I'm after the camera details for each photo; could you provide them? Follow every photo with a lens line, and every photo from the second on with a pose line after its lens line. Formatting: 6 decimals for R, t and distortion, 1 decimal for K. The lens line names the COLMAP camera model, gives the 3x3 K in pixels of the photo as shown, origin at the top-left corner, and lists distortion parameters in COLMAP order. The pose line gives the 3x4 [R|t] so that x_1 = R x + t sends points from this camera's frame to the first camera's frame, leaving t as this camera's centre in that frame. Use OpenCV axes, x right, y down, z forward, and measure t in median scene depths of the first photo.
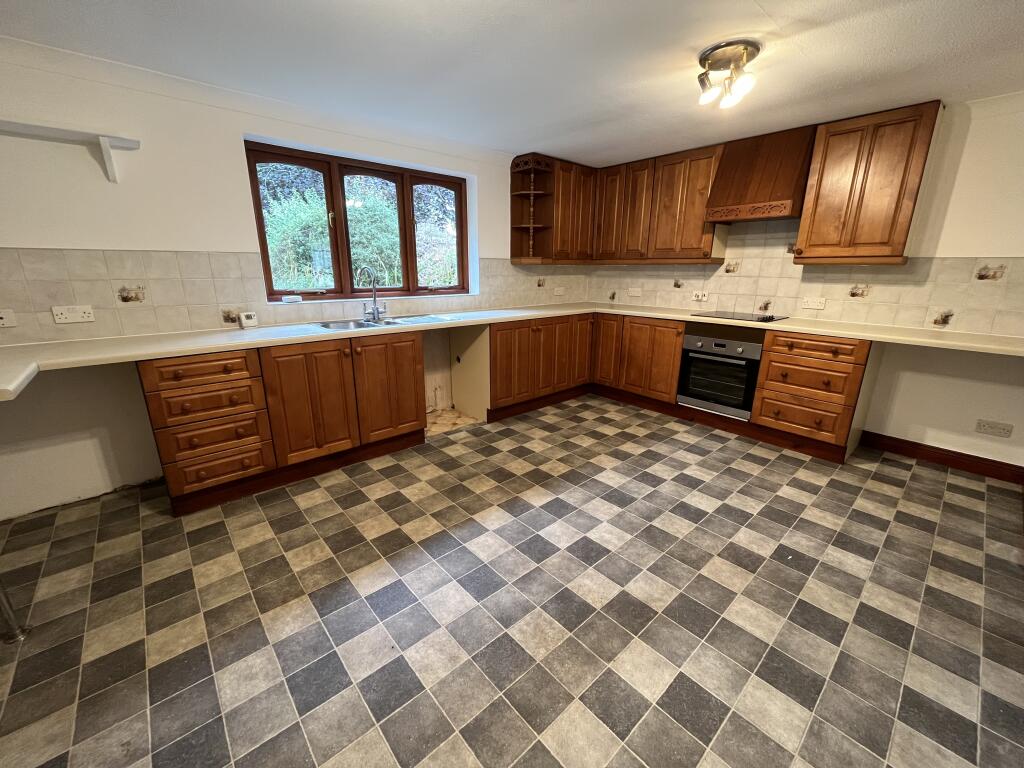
lens RADIAL K [[412.0, 0, 512.0], [0, 412.0, 384.0], [0, 0, 1]] dist [-0.001421, 0.000151]
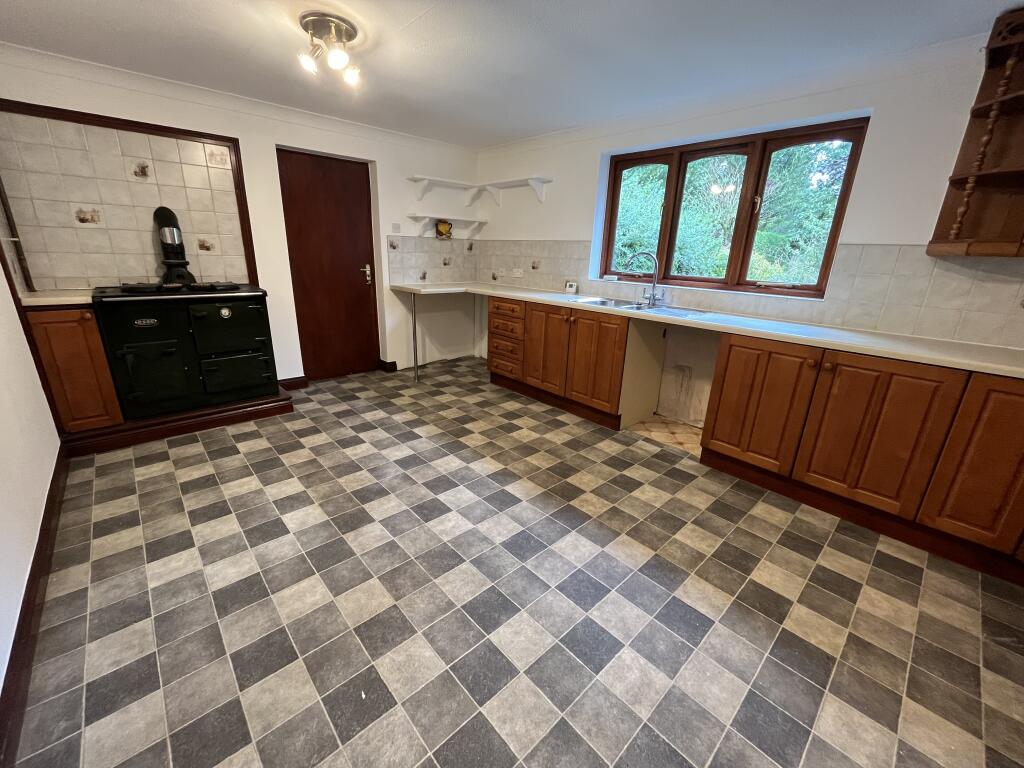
lens RADIAL K [[419.7, 0, 508.0], [0, 419.7, 372.1], [0, 0, 1]] dist [0.011402, 0.000076]
pose [[0.018704, 0.278395, -0.960284, 0.847396], [-0.303102, 0.916834, 0.259895, -0.201172], [0.952775, 0.286203, 0.101531, 0.724807]]
